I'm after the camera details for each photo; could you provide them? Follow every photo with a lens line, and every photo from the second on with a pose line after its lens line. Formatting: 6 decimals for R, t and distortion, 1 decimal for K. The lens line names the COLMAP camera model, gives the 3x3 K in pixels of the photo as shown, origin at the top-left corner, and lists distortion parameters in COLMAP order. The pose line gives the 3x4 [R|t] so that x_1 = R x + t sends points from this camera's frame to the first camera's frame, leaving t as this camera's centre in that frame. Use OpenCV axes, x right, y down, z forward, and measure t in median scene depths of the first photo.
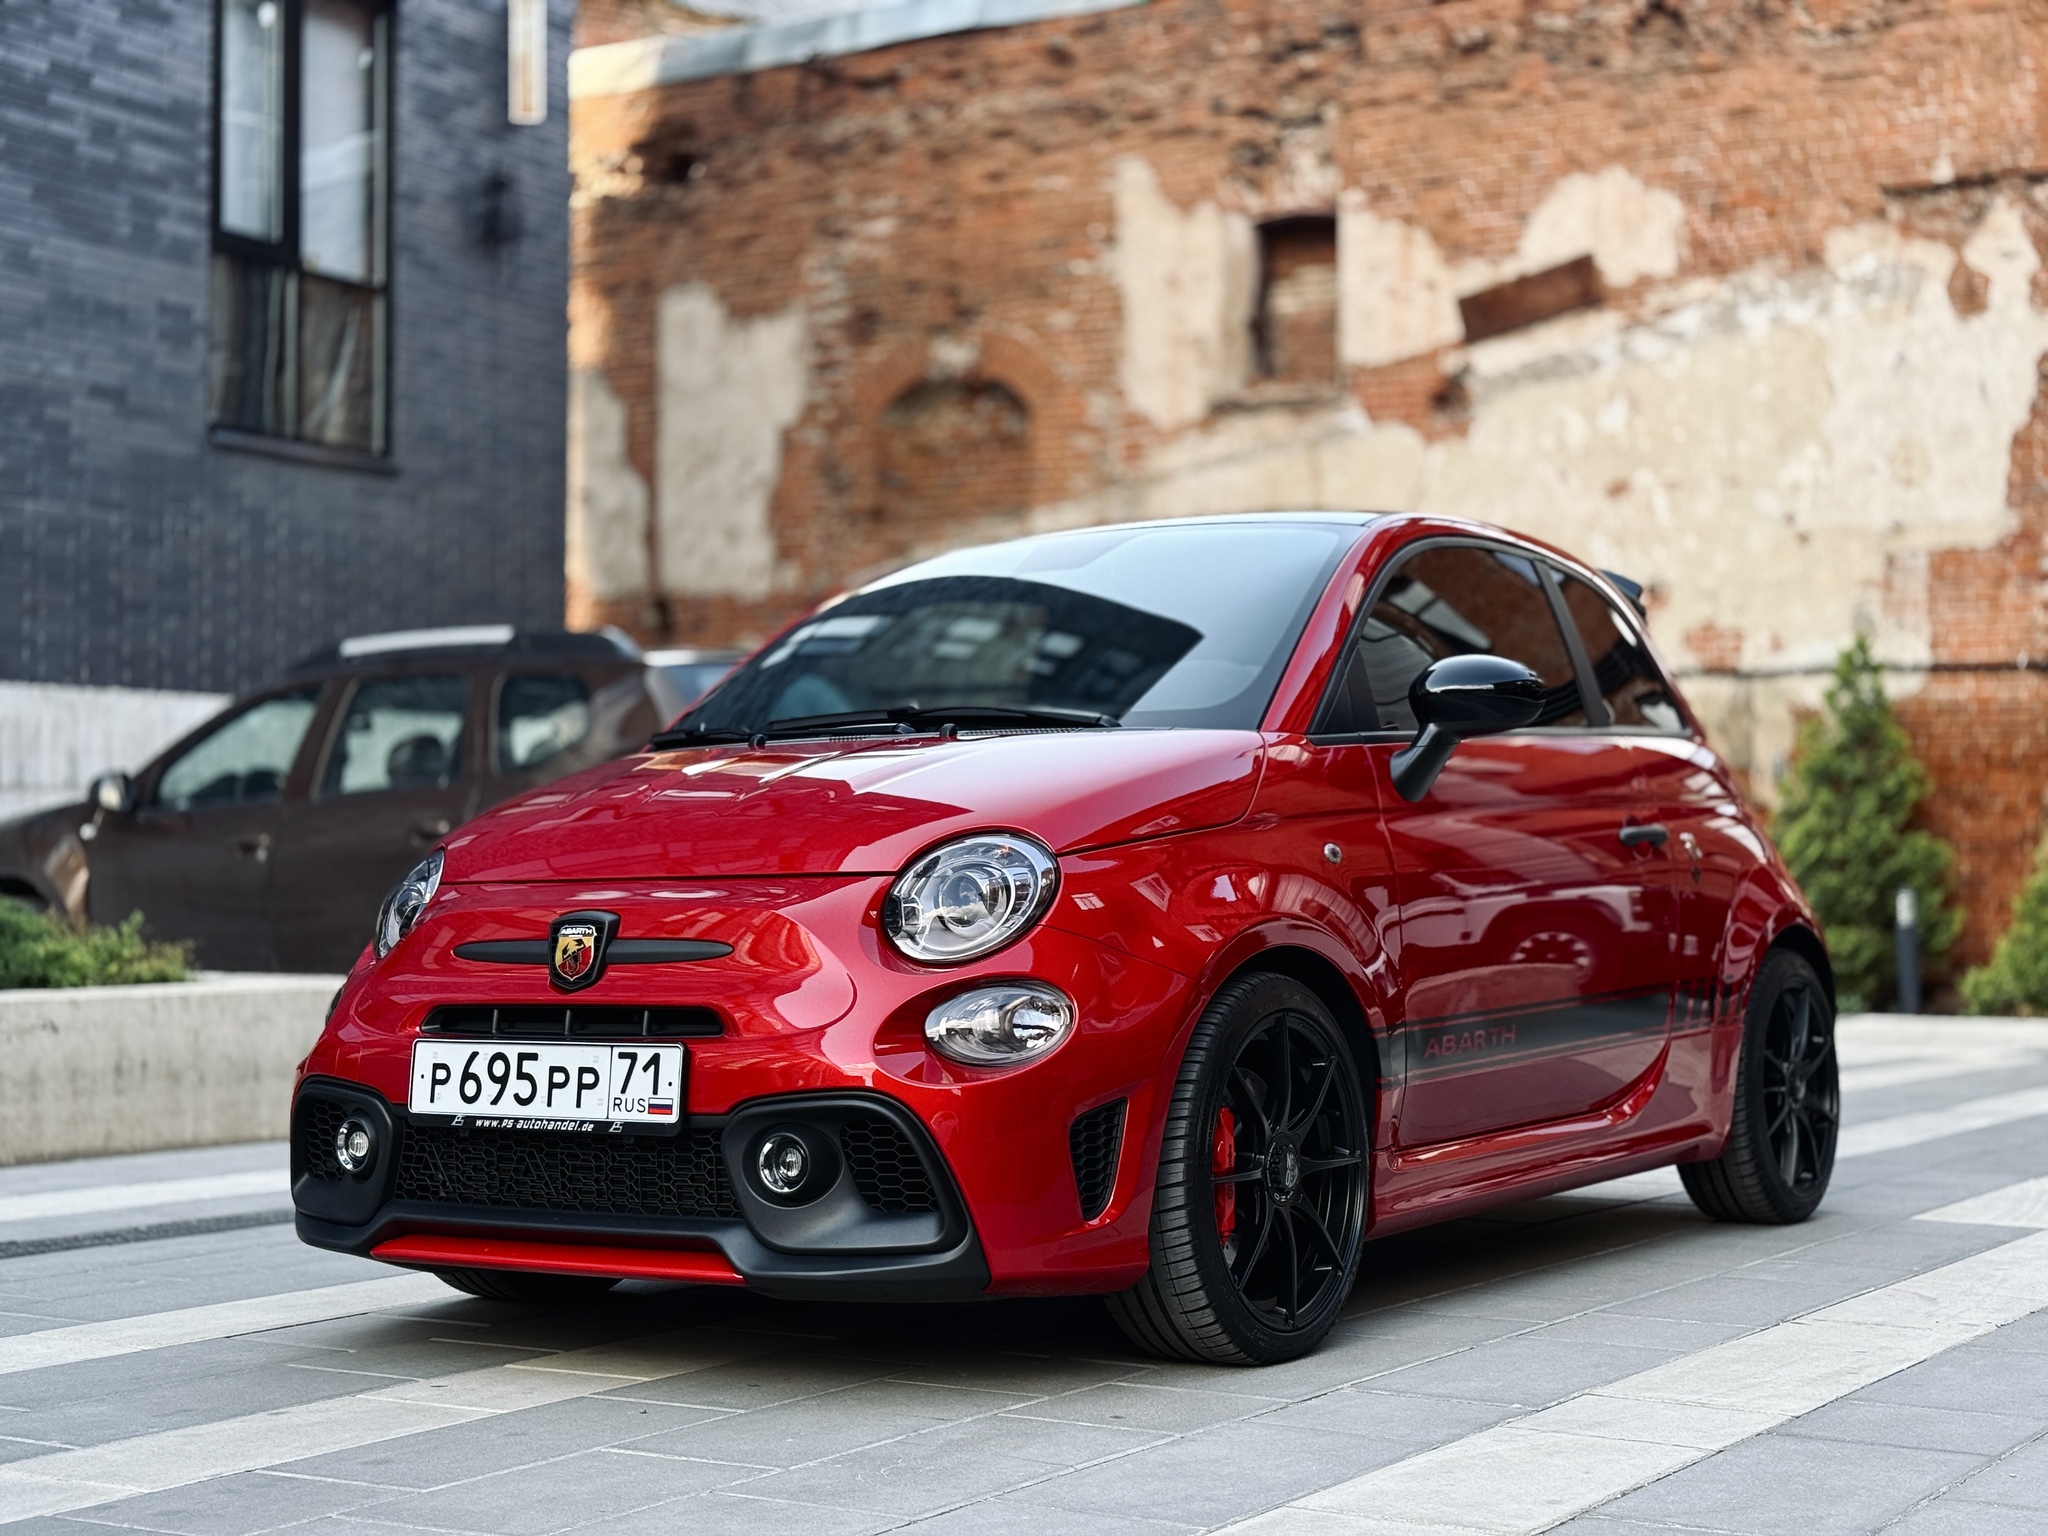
lens RADIAL K [[2798.3, 0, 1024.0], [0, 2798.3, 768.0], [0, 0, 1]] dist [0.149560, -0.322821]
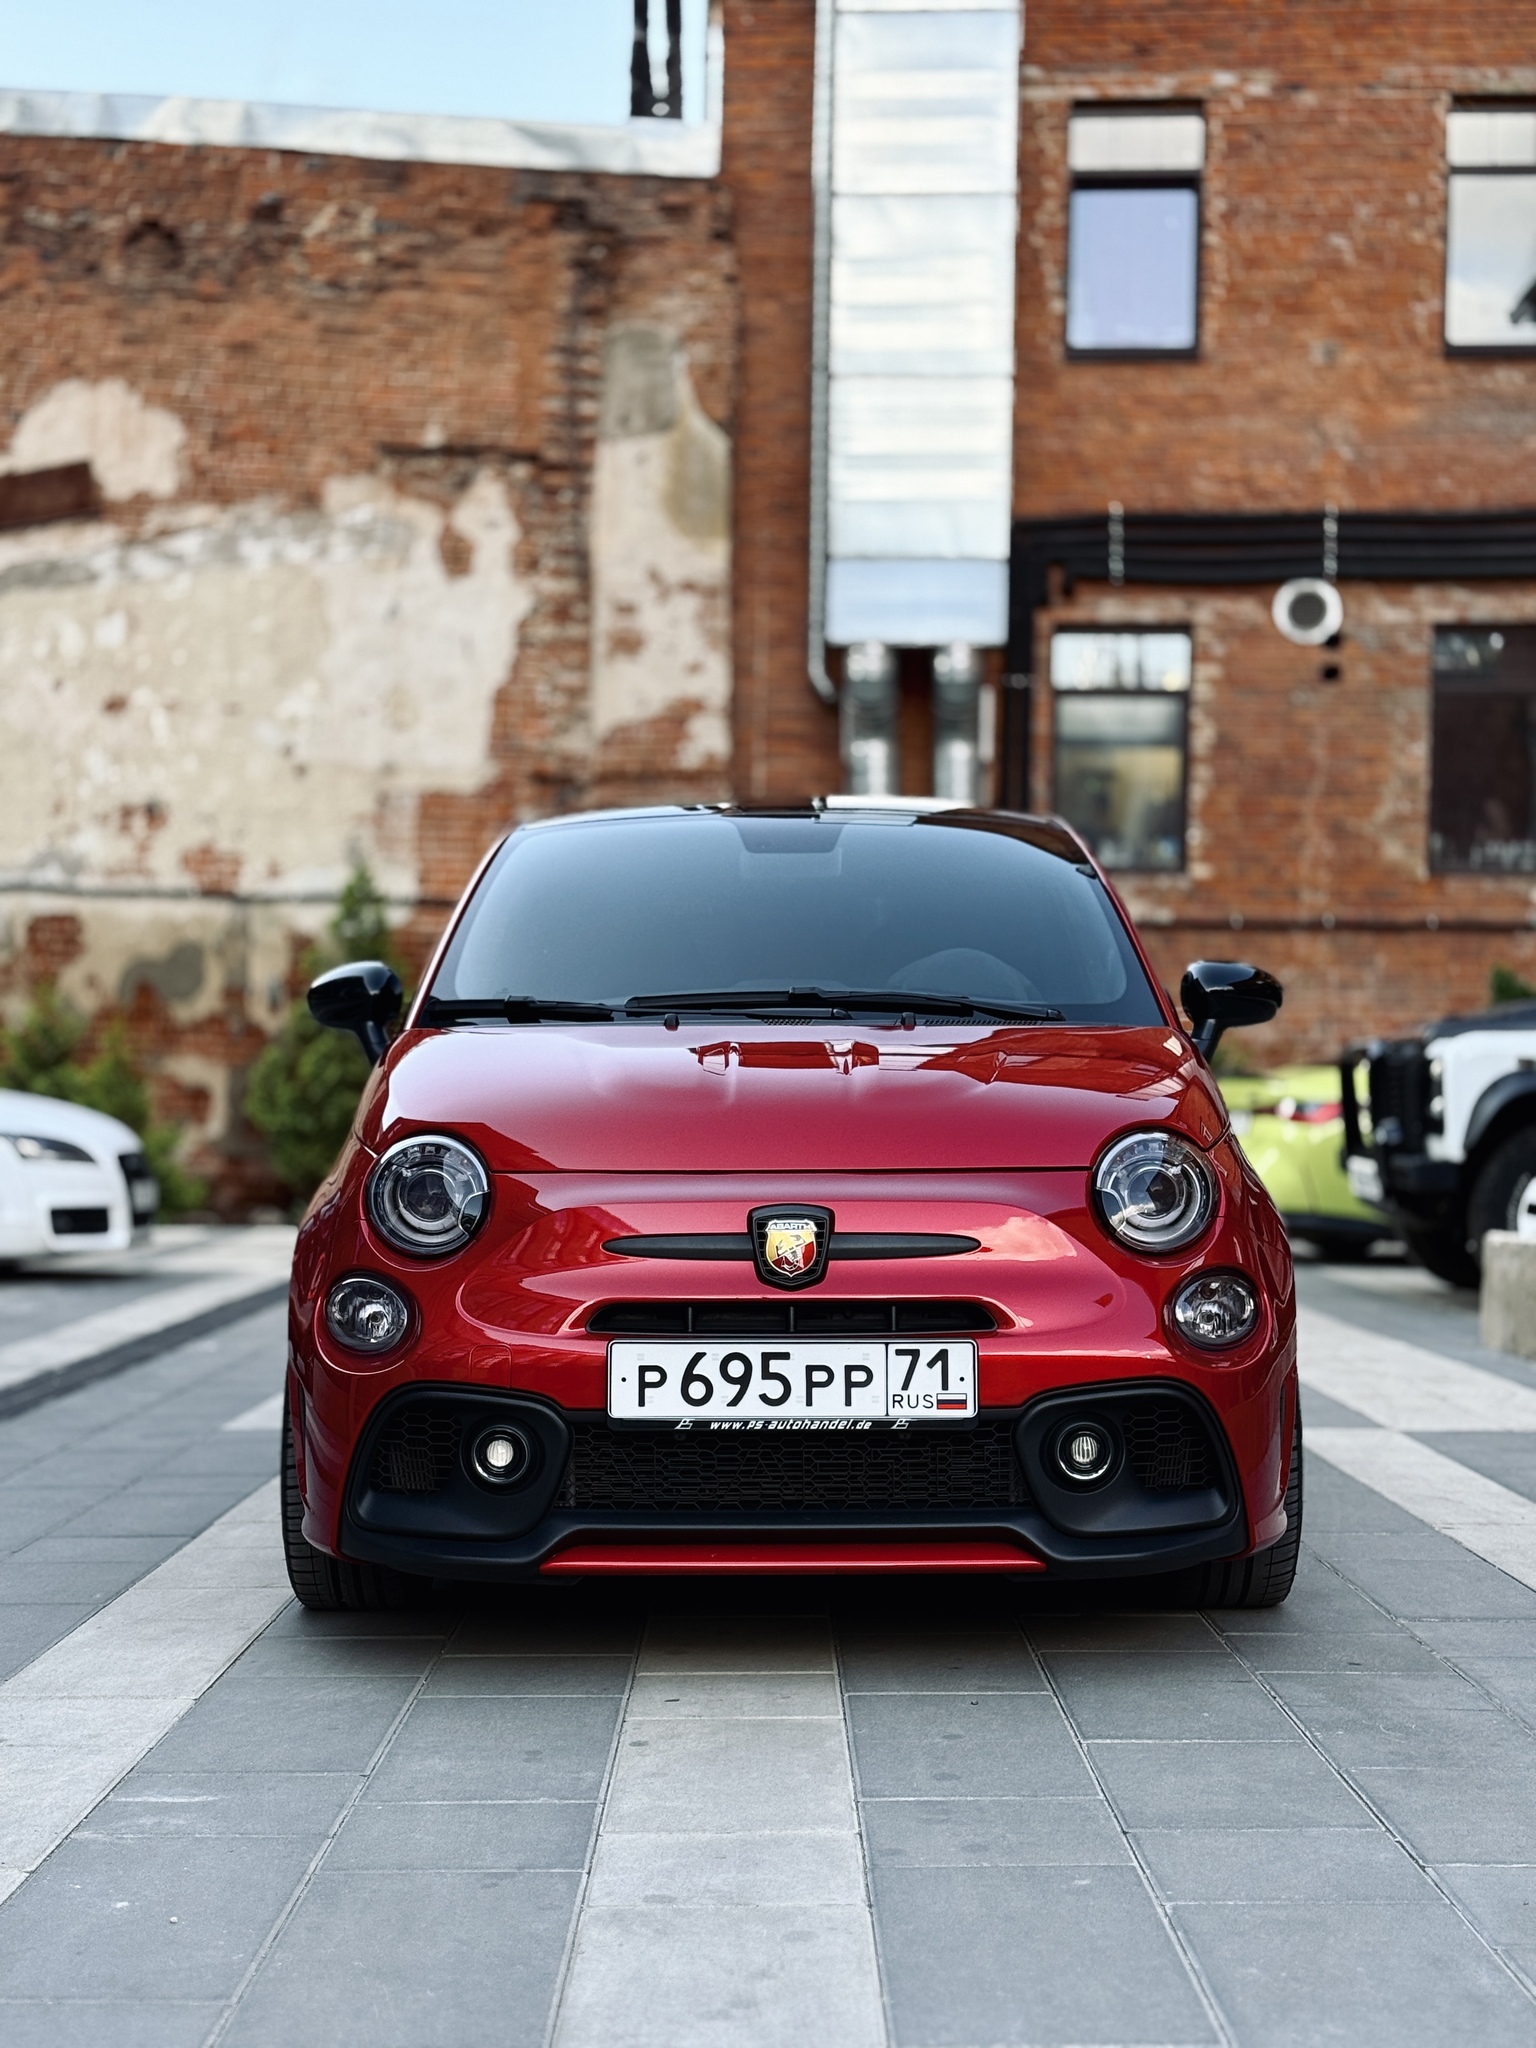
lens RADIAL K [[2798.3, 0, 768.0], [0, 2798.3, 1024.0], [0, 0, 1]] dist [0.149560, -0.322821]
pose [[0.833071, 0.022382, 0.552713, -0.150224], [-0.033764, 0.999376, 0.010420, -0.004710], [-0.552135, -0.027343, 0.833306, 0.040544]]
